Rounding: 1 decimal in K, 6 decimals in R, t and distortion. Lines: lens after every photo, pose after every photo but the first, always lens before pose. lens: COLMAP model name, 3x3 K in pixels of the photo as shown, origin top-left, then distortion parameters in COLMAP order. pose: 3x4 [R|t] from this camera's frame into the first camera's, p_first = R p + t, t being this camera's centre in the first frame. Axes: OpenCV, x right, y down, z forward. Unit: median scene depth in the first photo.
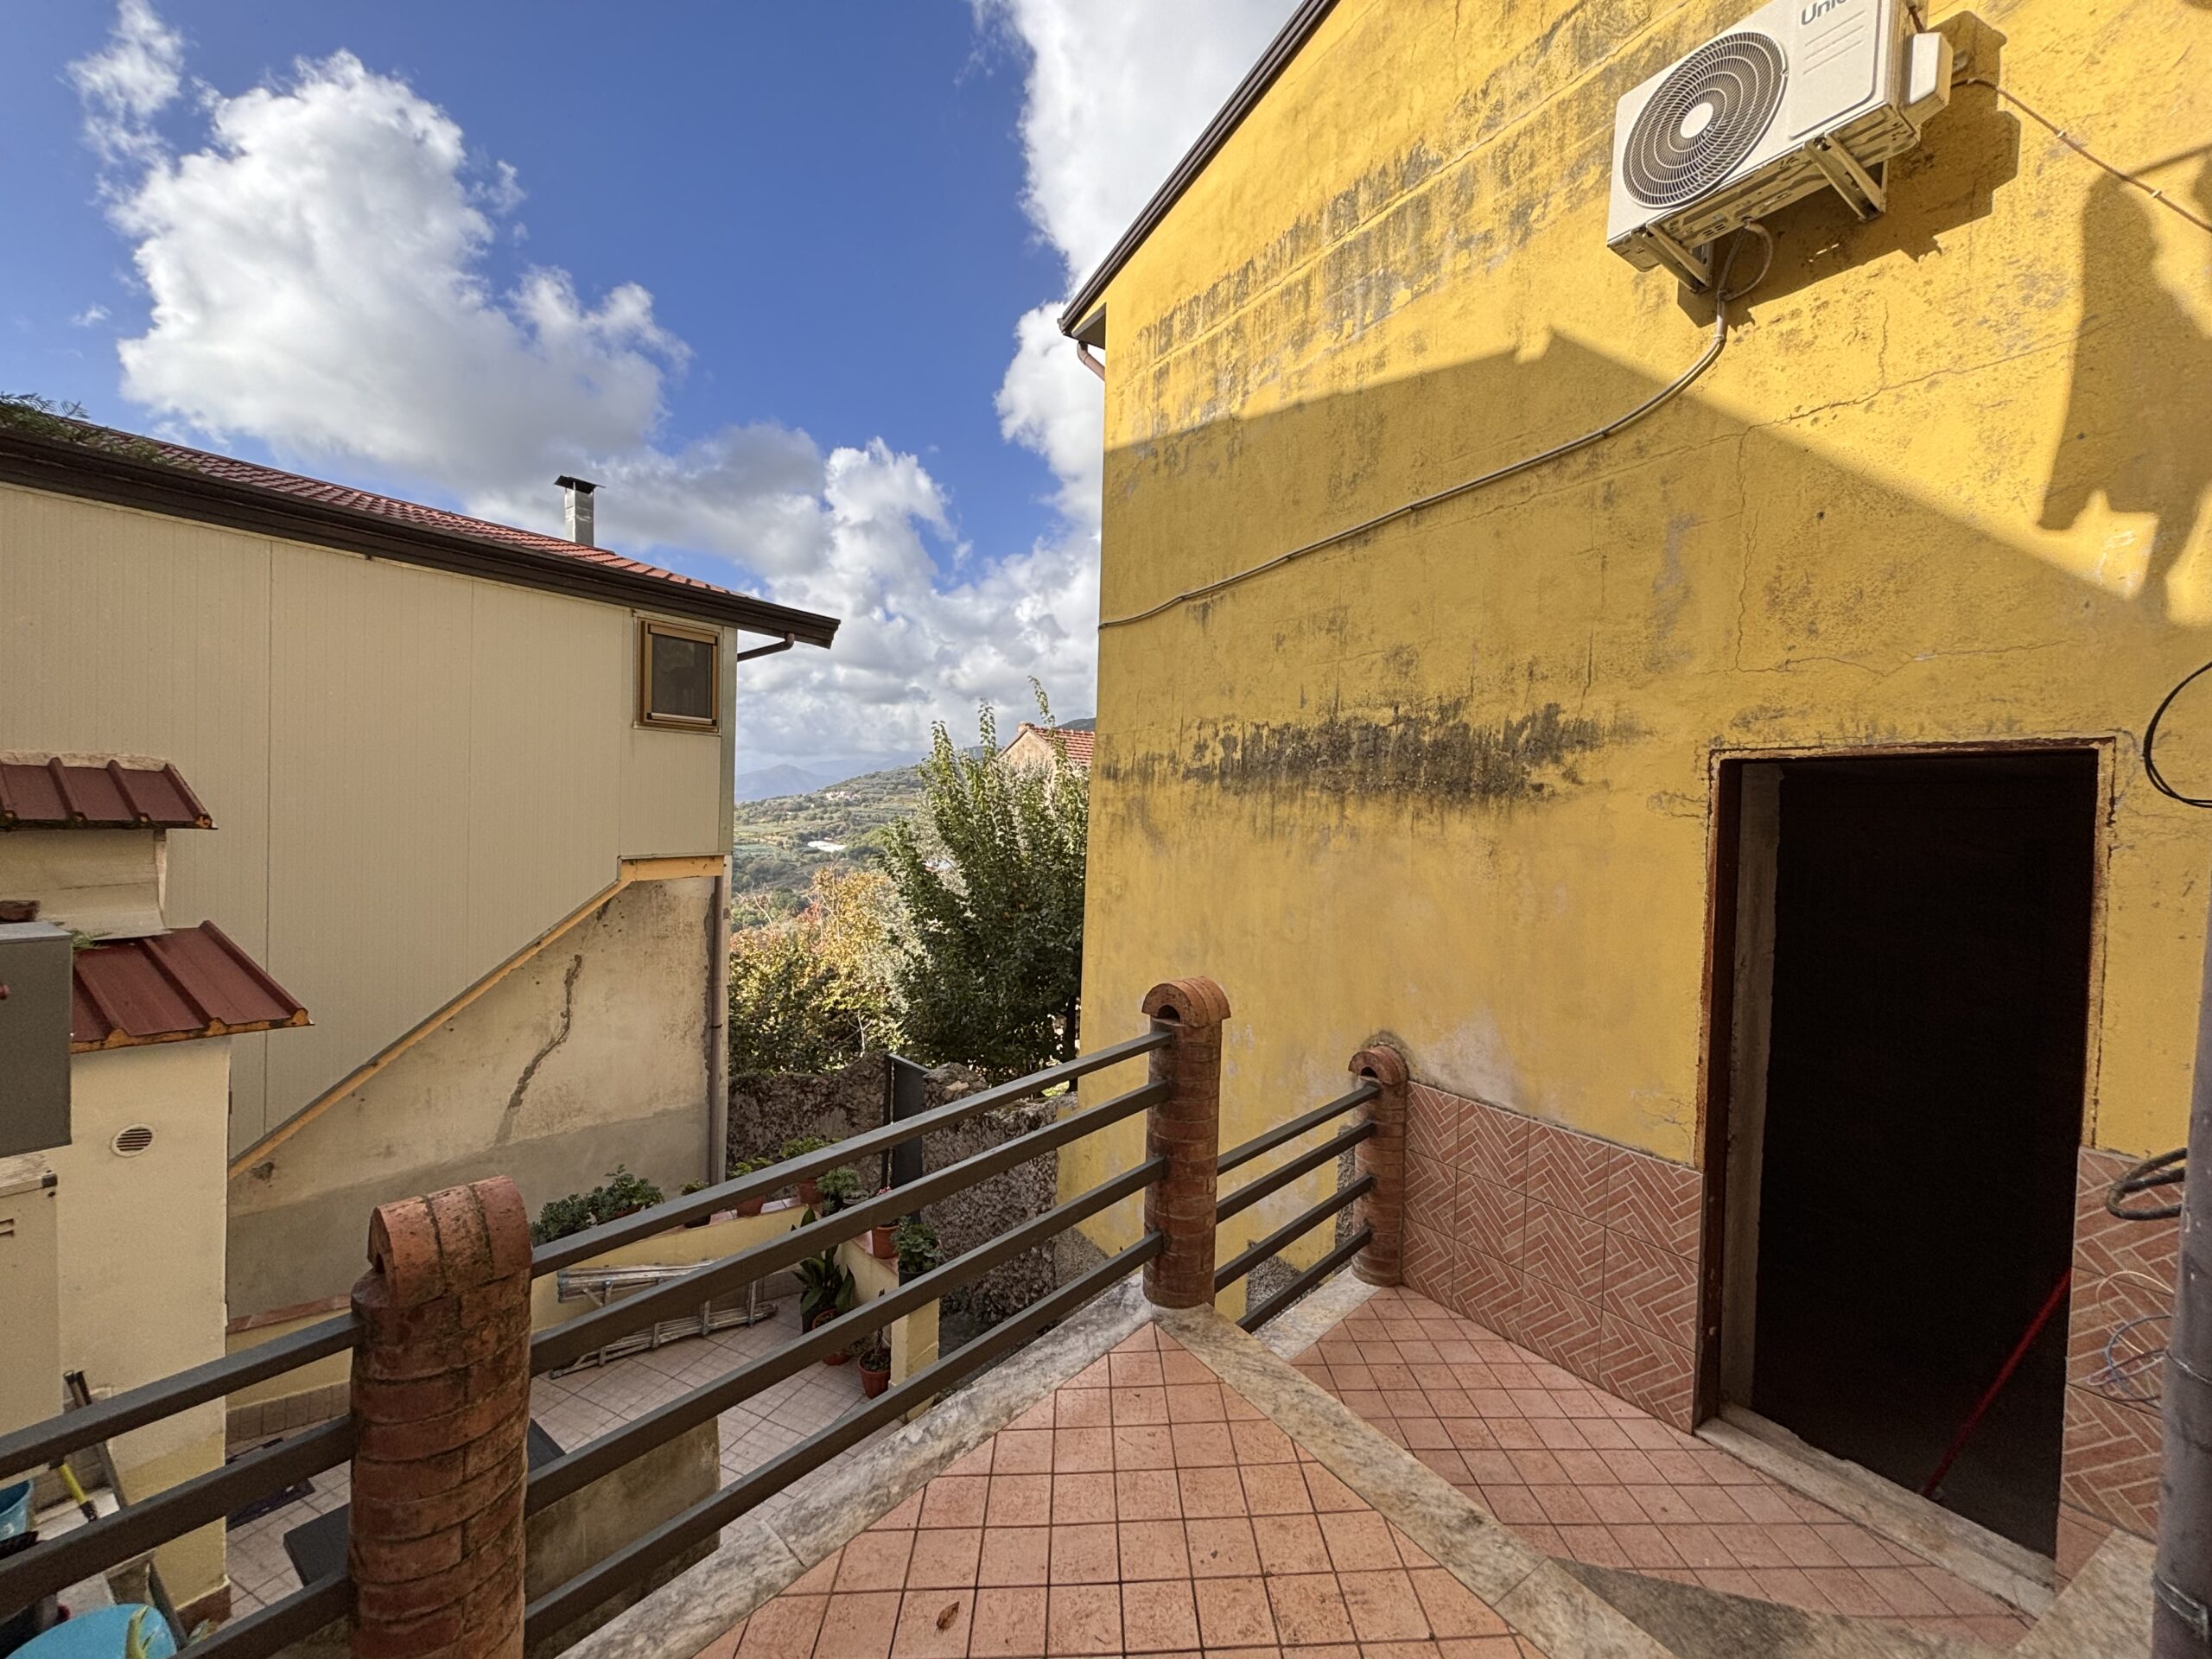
lens RADIAL K [[891.3, 0, 1101.4], [0, 891.3, 827.0], [0, 0, 1]] dist [-0.003412, 0.001810]
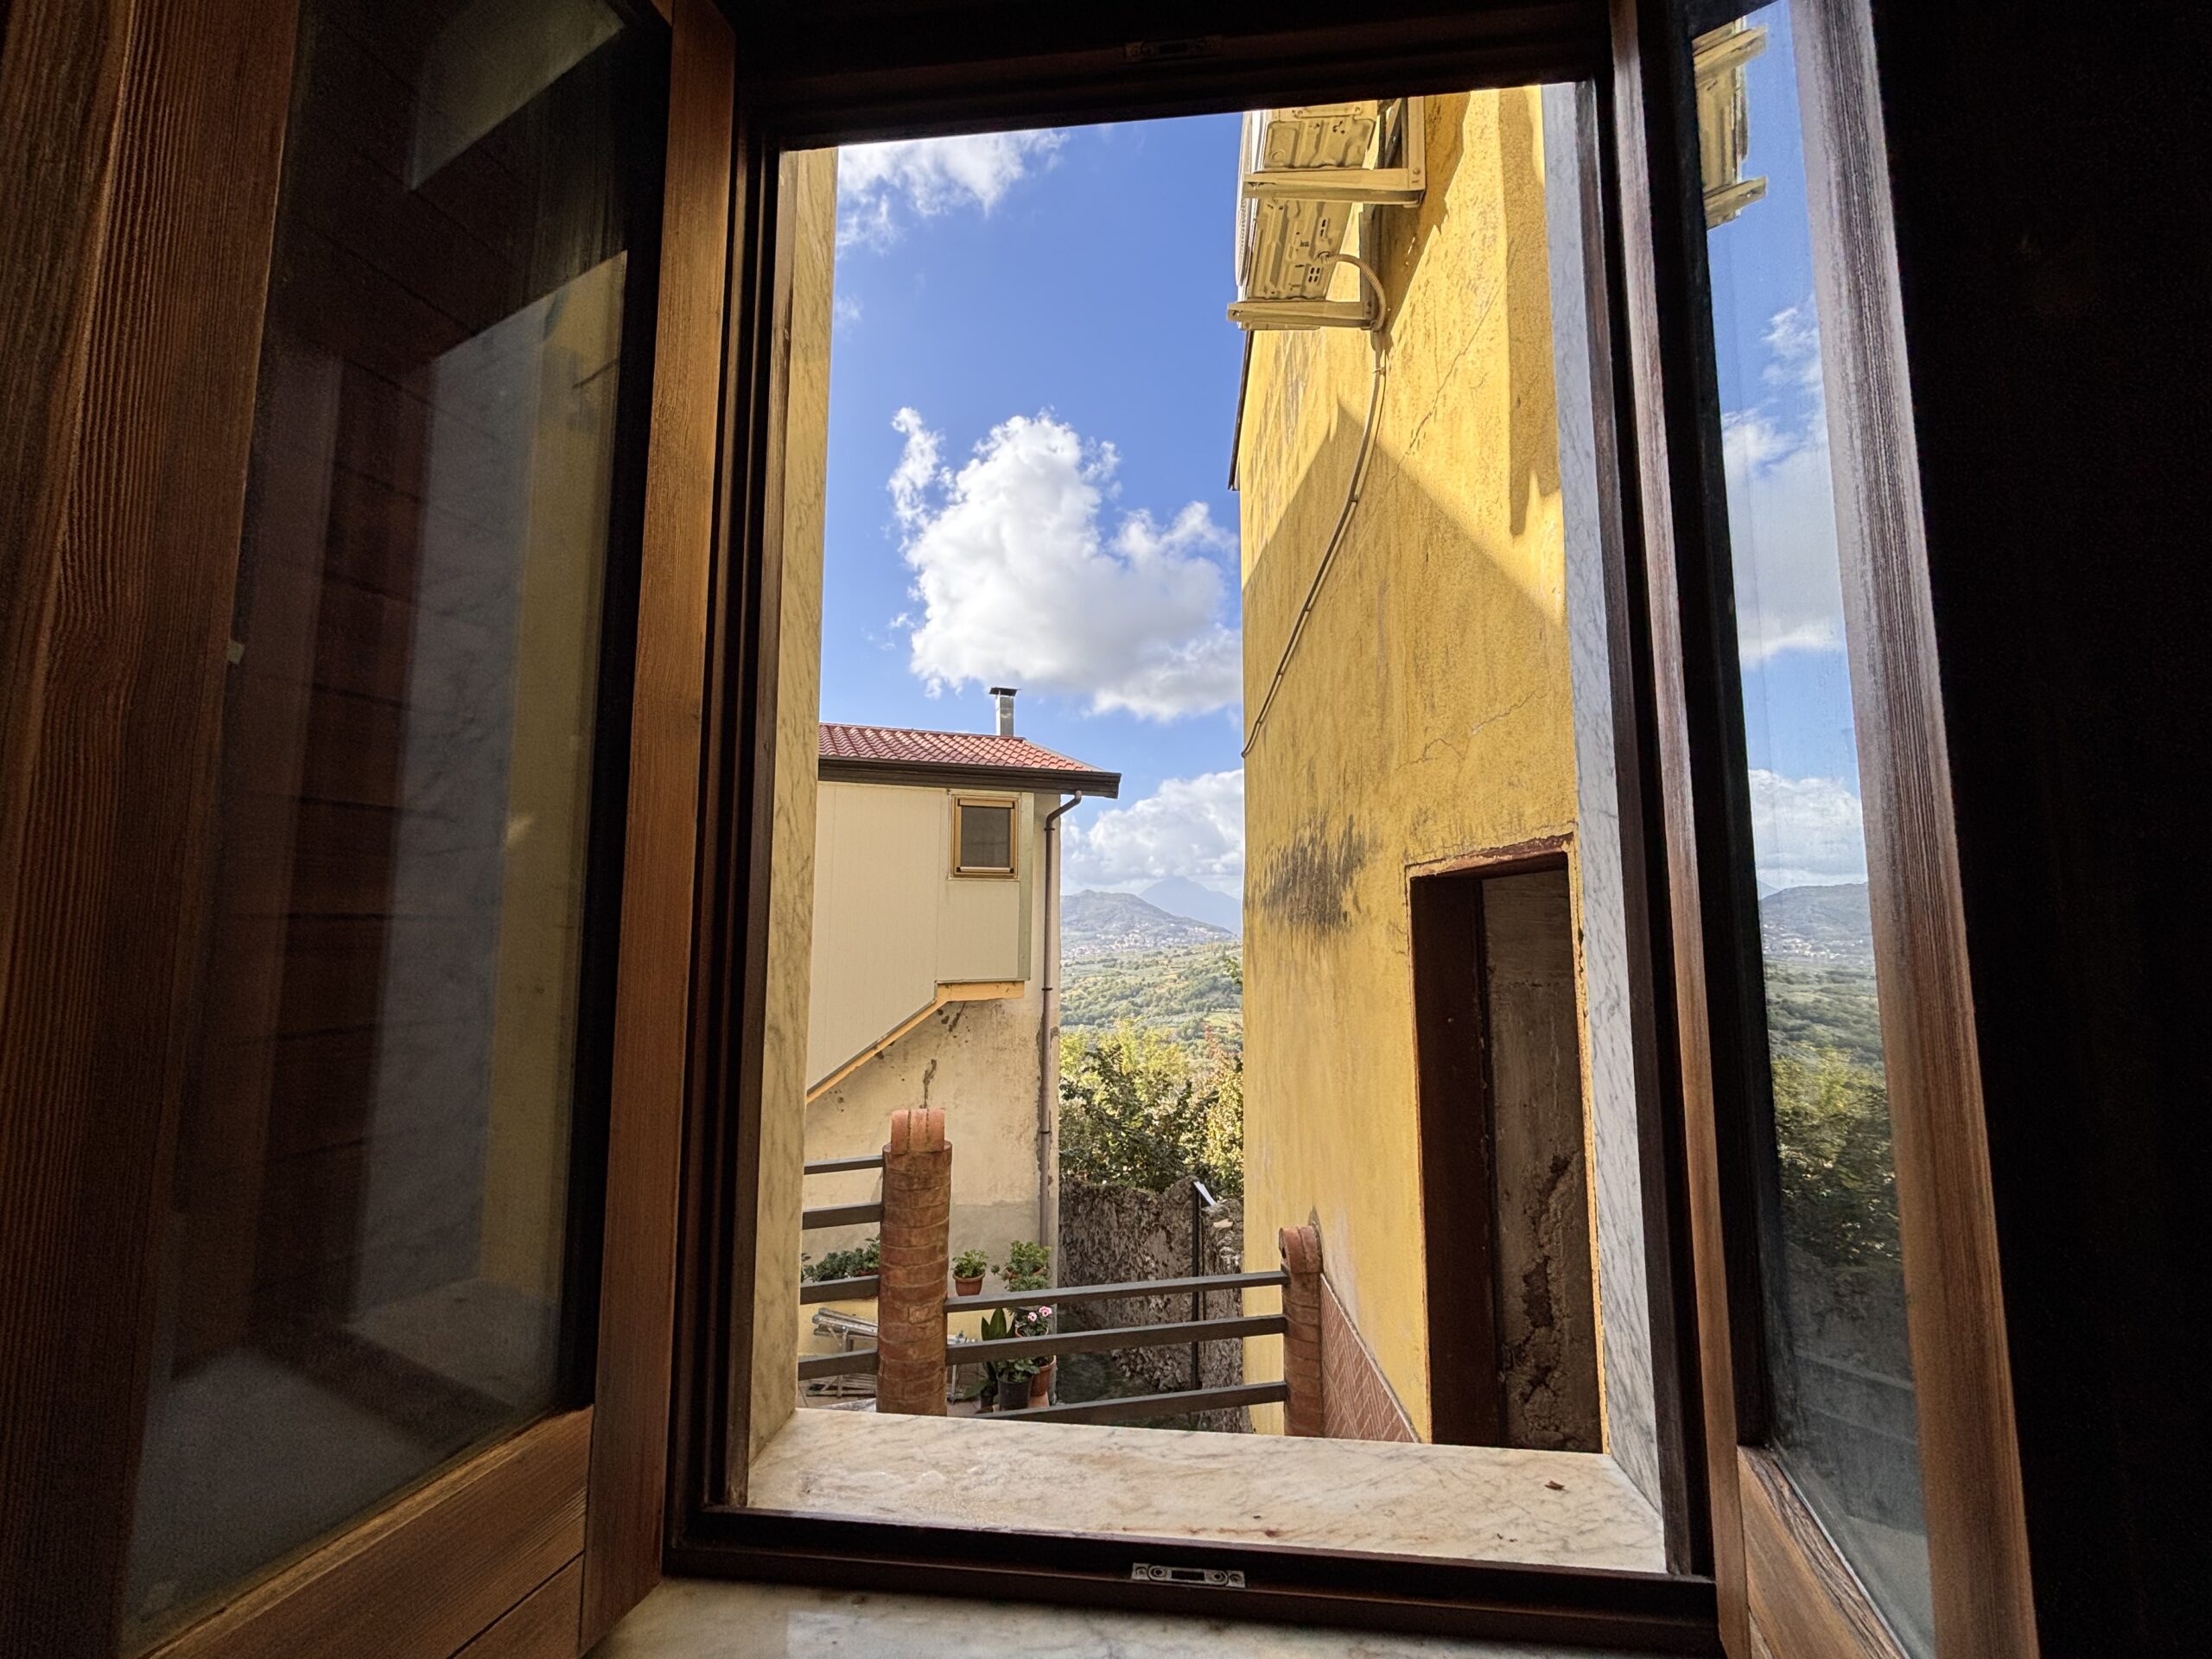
lens RADIAL K [[891.3, 0, 1121.0], [0, 891.3, 808.6], [0, 0, 1]] dist [-0.003412, 0.001810]
pose [[0.809518, -0.098070, -0.578846, 0.665425], [0.006528, 0.987392, -0.158158, -0.010965], [0.587059, 0.124253, 0.799952, 0.163672]]
